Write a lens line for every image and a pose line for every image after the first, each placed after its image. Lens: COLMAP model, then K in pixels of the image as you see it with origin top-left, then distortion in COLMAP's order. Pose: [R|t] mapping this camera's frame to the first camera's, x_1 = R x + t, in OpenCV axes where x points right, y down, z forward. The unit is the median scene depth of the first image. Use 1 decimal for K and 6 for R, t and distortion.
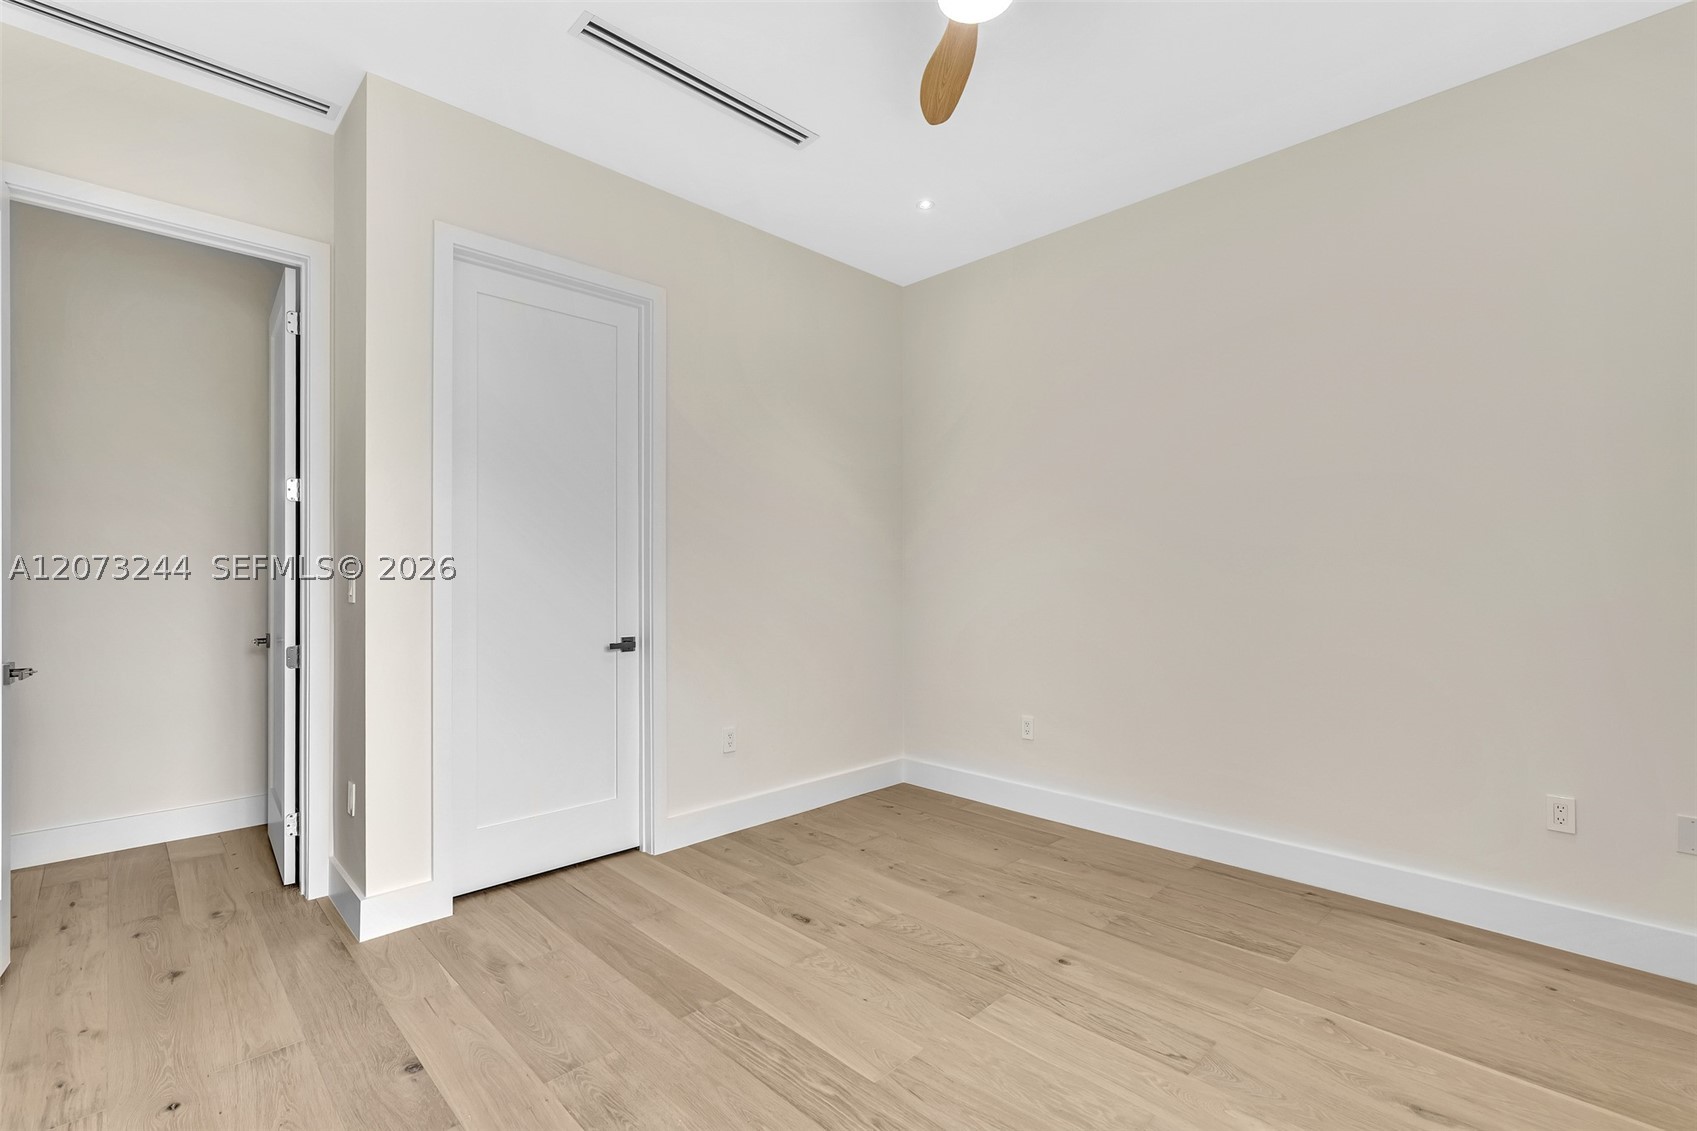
lens RADIAL K [[760.5, 0, 851.7], [0, 760.5, 558.4], [0, 0, 1]] dist [-0.002496, 0.001183]
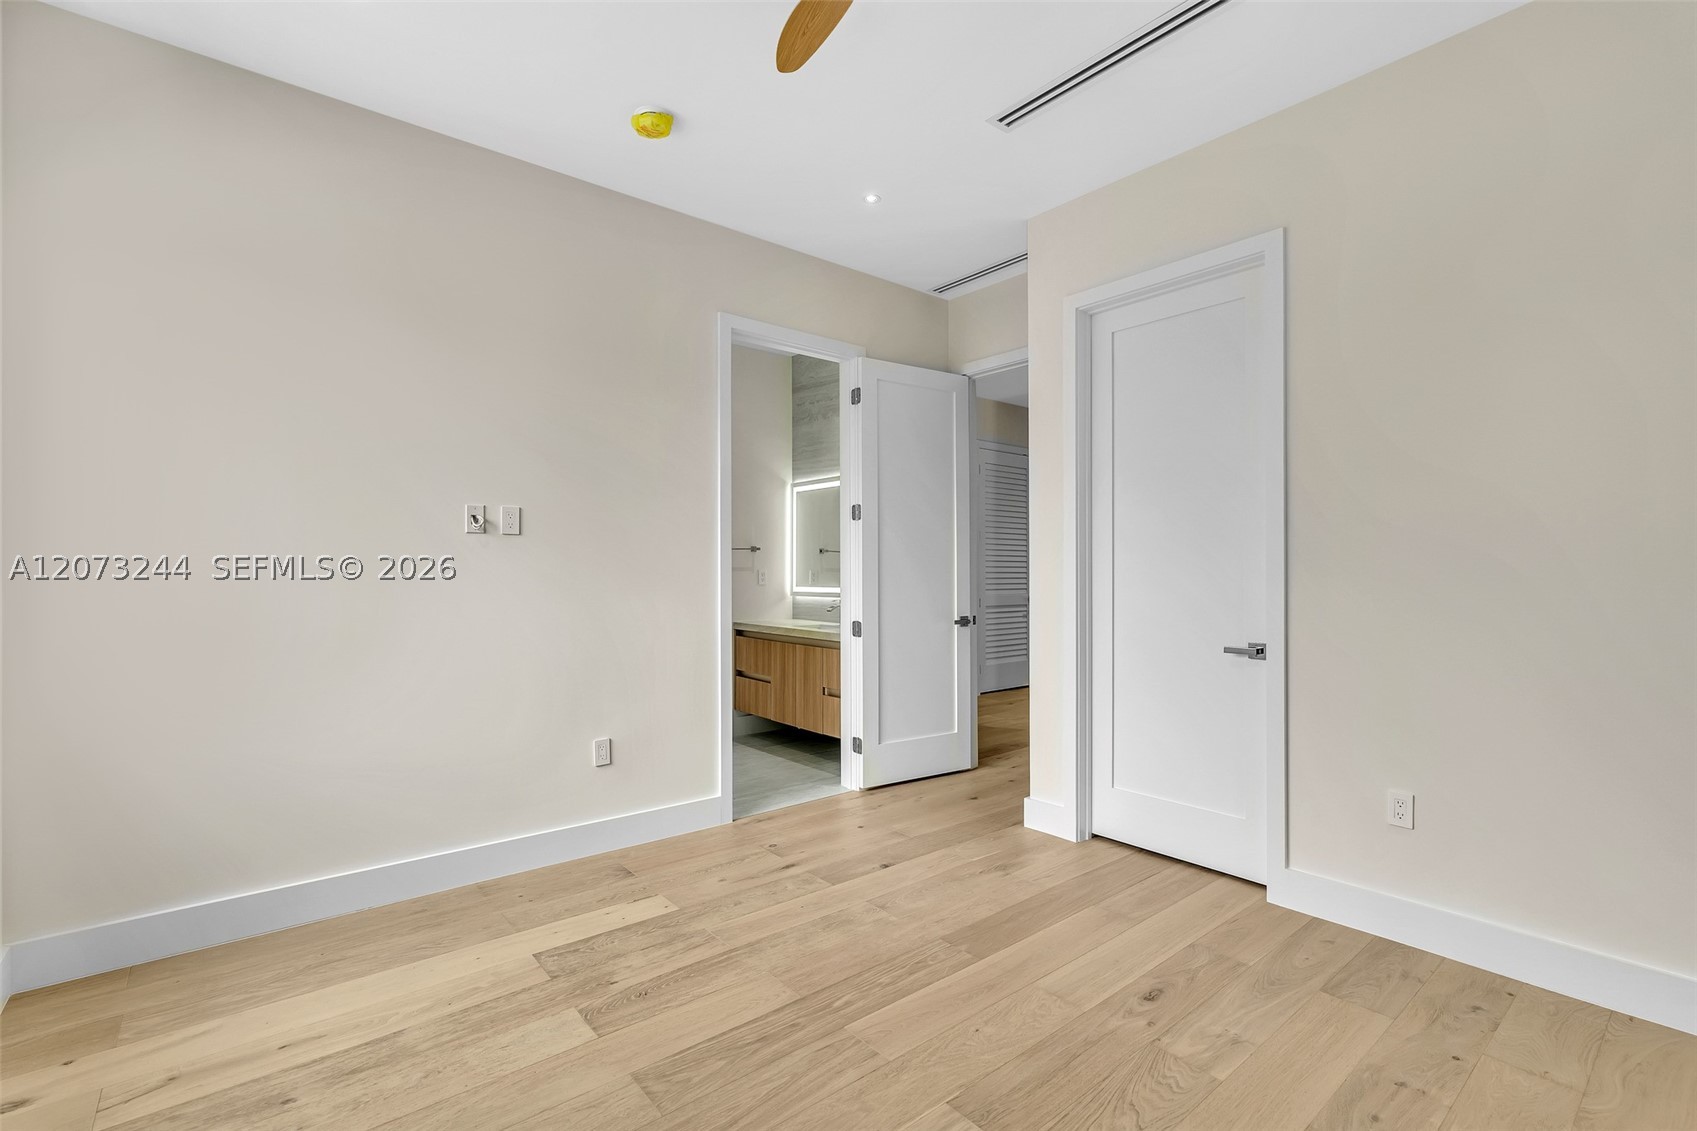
lens RADIAL K [[760.5, 0, 851.7], [0, 760.5, 558.4], [0, 0, 1]] dist [-0.002496, 0.001183]
pose [[-0.086136, -0.013840, -0.996187, 0.789613], [0.025723, 0.999539, -0.016110, 0.007981], [0.995951, -0.027012, -0.085741, 0.764598]]
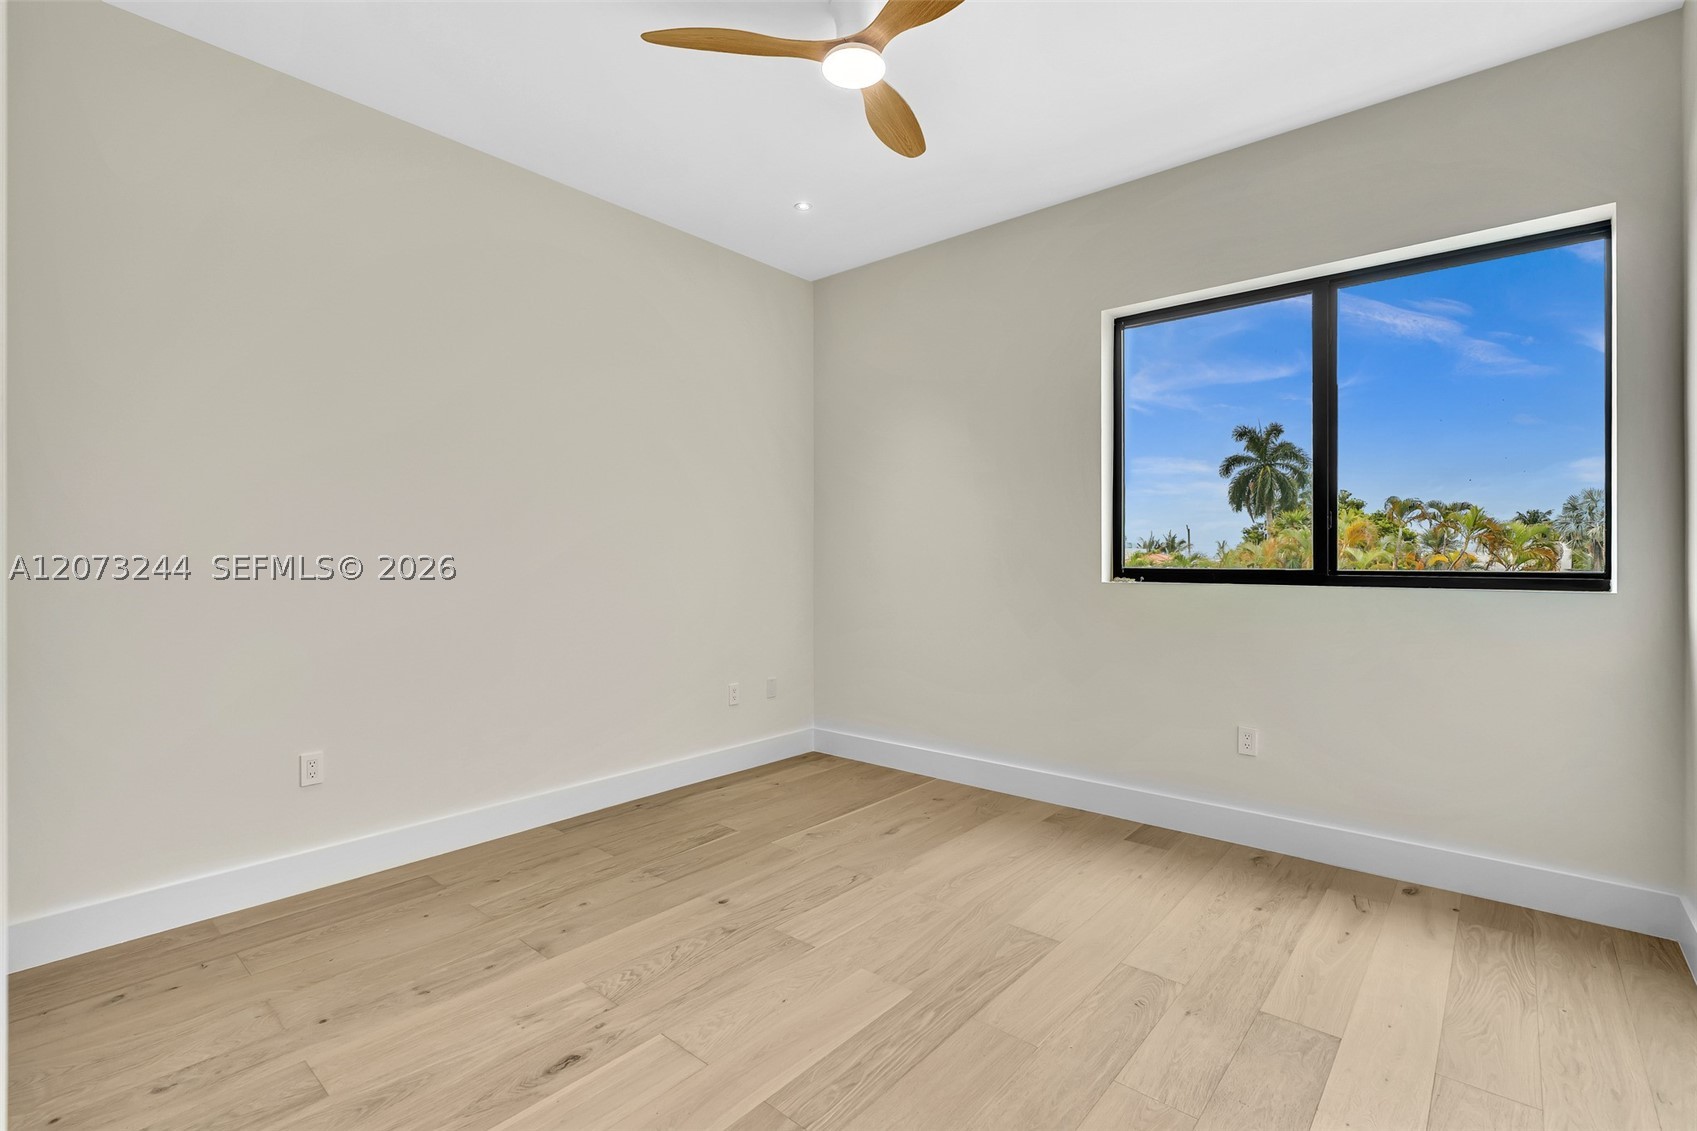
lens RADIAL K [[760.5, 0, 851.7], [0, 760.5, 558.4], [0, 0, 1]] dist [-0.002496, 0.001183]
pose [[-0.080087, 0.002873, 0.996784, -0.762127], [-0.023631, 0.999709, -0.004780, 0.023889], [-0.996508, -0.023938, -0.079996, 0.815621]]
